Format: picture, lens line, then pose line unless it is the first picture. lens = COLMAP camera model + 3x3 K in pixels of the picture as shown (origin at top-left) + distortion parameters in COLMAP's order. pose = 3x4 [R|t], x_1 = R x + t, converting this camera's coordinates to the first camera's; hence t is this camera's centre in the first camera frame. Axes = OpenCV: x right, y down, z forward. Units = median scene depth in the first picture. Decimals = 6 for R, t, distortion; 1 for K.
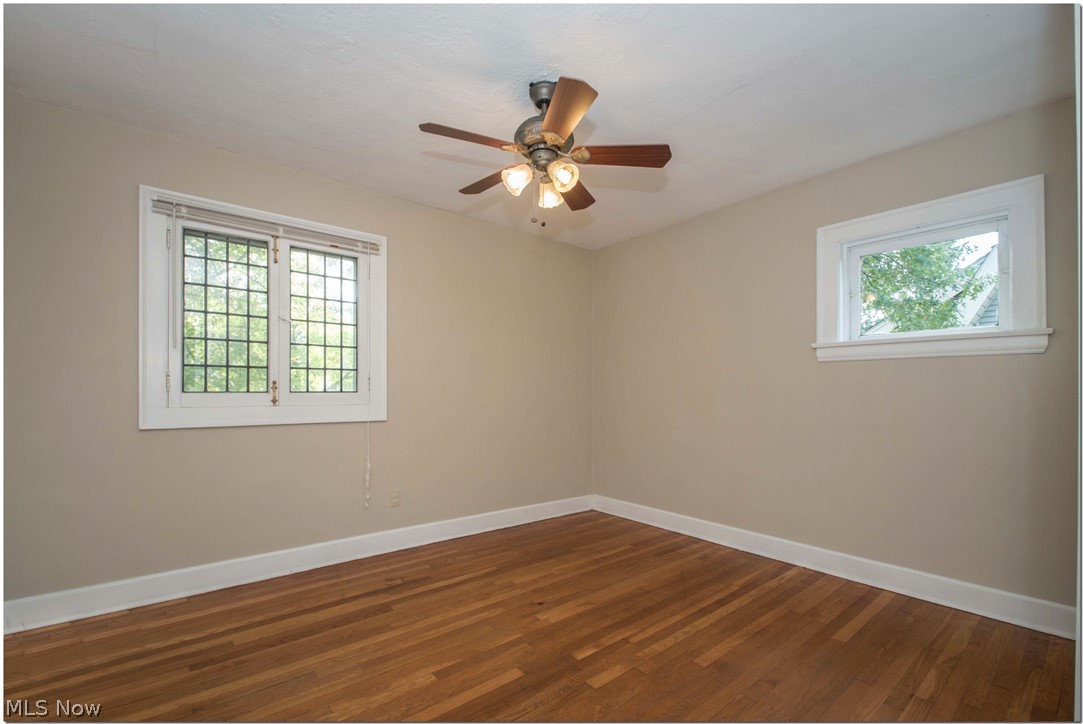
lens RADIAL K [[459.6, 0, 543.1], [0, 459.6, 380.7], [0, 0, 1]] dist [0.018173, -0.016656]
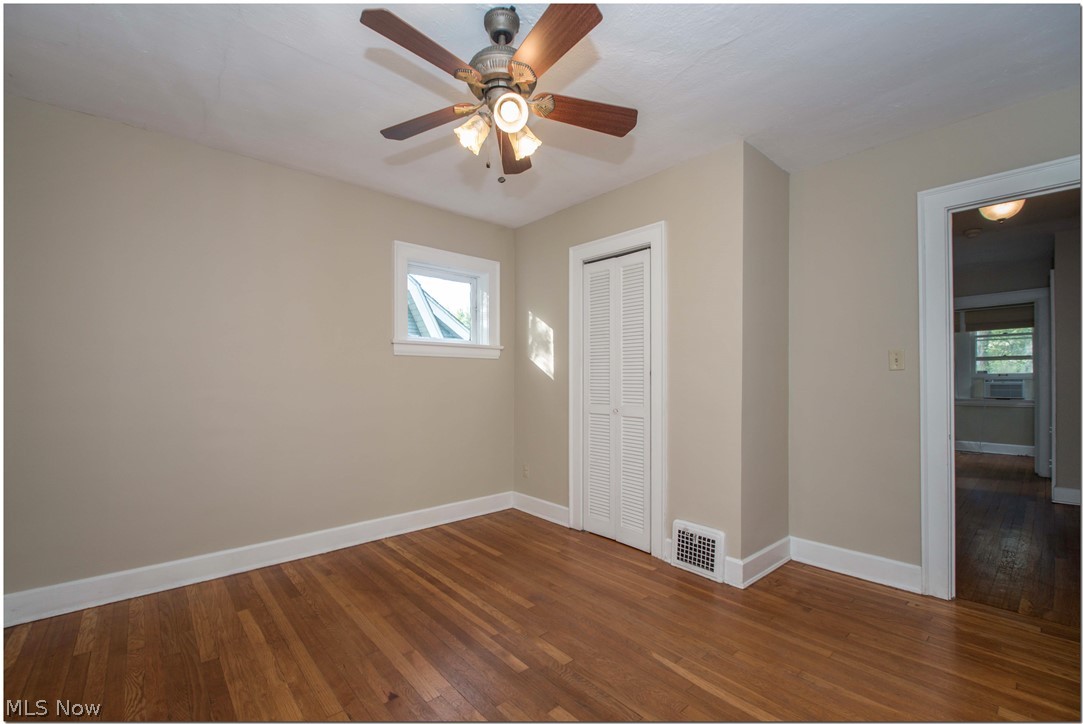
lens RADIAL K [[459.6, 0, 543.1], [0, 459.6, 380.7], [0, 0, 1]] dist [0.018173, -0.016656]
pose [[-0.036476, -0.004215, 0.999326, -0.640136], [-0.021306, 0.999767, 0.003439, 0.012176], [-0.999107, -0.021166, -0.036557, 0.755826]]
